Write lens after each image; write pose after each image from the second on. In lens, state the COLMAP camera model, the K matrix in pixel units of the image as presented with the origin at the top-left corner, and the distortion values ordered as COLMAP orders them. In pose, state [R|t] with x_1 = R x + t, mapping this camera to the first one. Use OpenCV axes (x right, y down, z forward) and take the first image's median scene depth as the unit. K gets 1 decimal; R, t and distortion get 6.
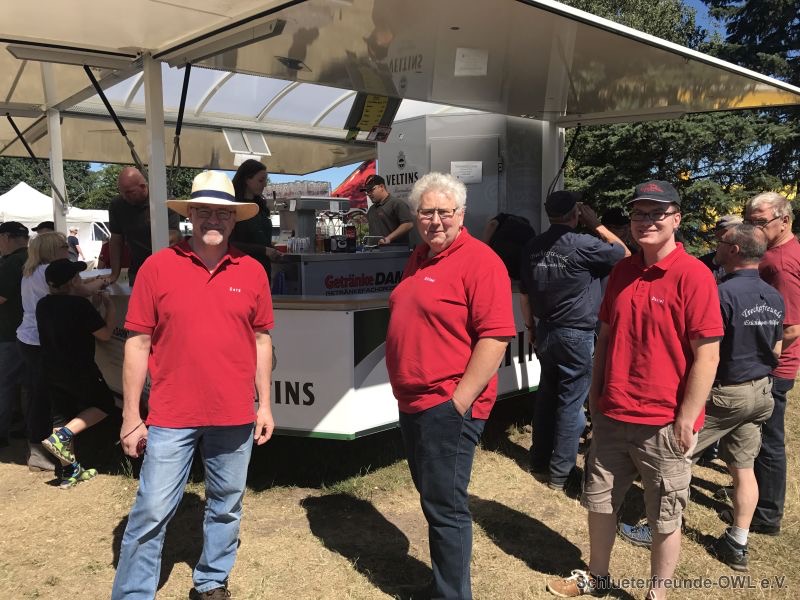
lens RADIAL K [[640.9, 0, 406.8], [0, 640.9, 297.1], [0, 0, 1]] dist [-0.016365, -0.009021]
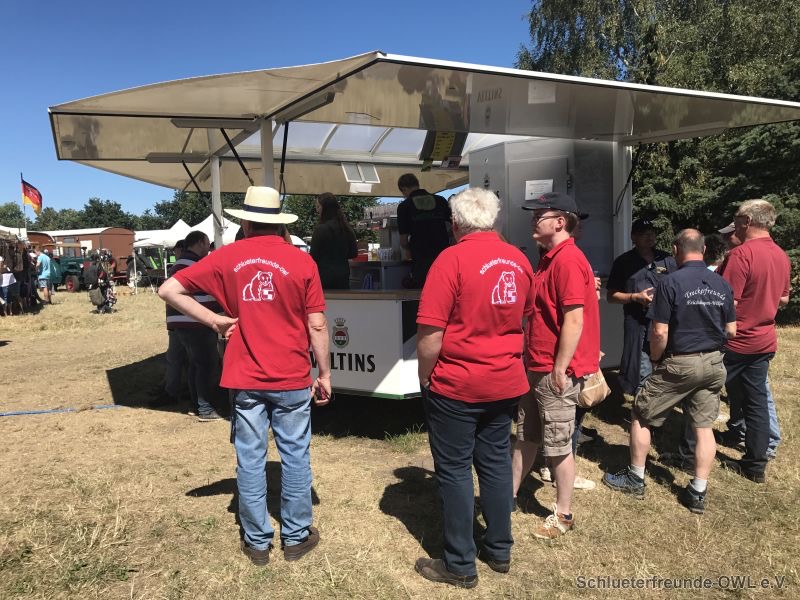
lens RADIAL K [[640.9, 0, 395.6], [0, 640.9, 304.3], [0, 0, 1]] dist [-0.016365, -0.009021]
pose [[0.962976, 0.002287, -0.269578, 0.246169], [-0.008377, 0.999735, -0.021444, 0.056682], [0.269458, 0.022908, 0.962740, -0.253871]]
